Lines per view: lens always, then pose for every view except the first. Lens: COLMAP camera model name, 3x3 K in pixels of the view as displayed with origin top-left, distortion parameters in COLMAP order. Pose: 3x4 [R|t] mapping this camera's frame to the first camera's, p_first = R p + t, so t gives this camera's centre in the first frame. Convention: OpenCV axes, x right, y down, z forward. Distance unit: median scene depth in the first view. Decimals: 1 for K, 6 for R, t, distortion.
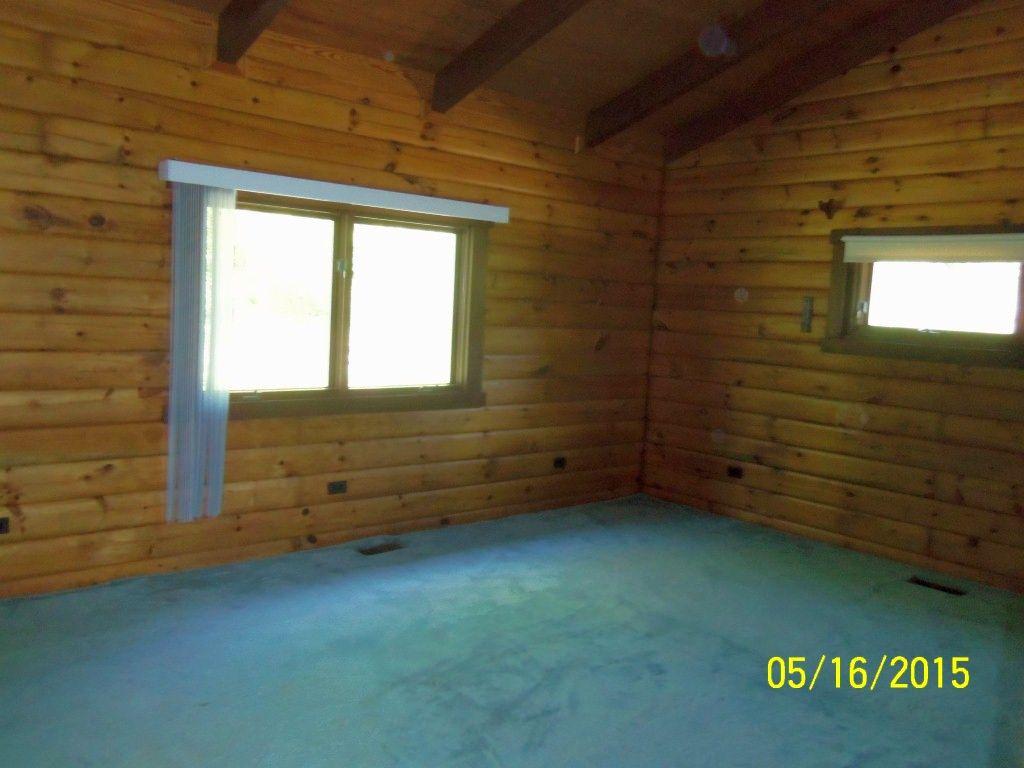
lens RADIAL K [[864.3, 0, 513.6], [0, 864.3, 379.4], [0, 0, 1]] dist [-0.037824, 0.081224]
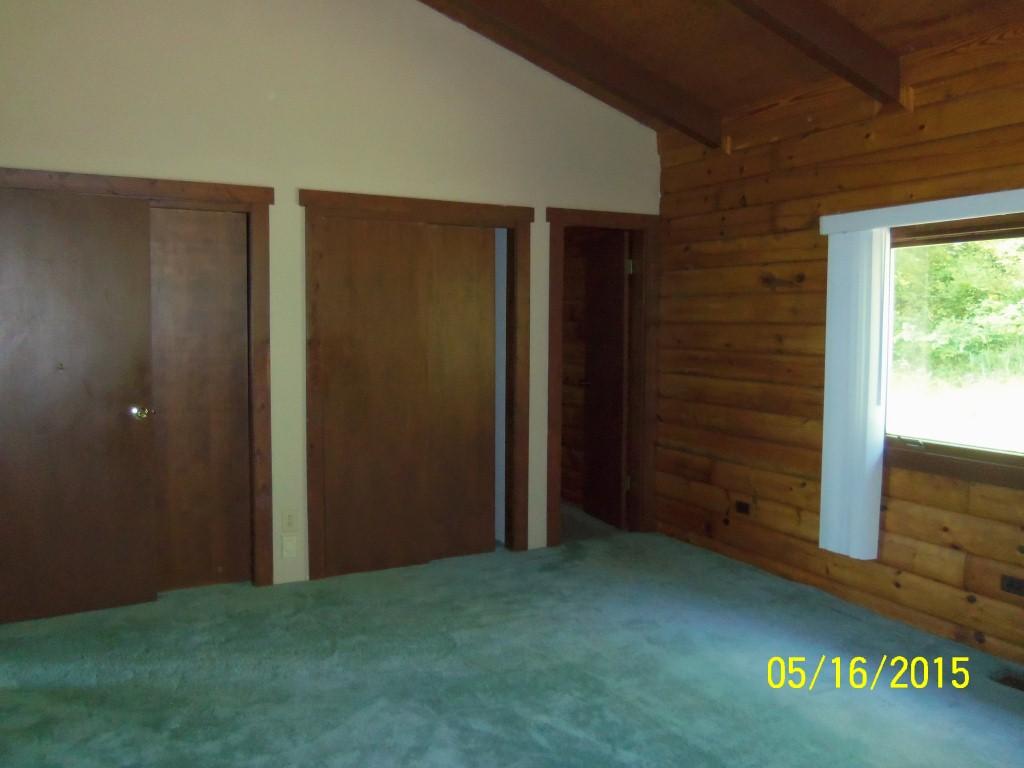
lens RADIAL K [[864.3, 0, 513.6], [0, 864.3, 379.4], [0, 0, 1]] dist [-0.037824, 0.081224]
pose [[-0.240418, 0.013962, -0.970569, 0.711018], [-0.107872, 0.993319, 0.041010, -0.043602], [0.964657, 0.114557, -0.237305, 0.822155]]
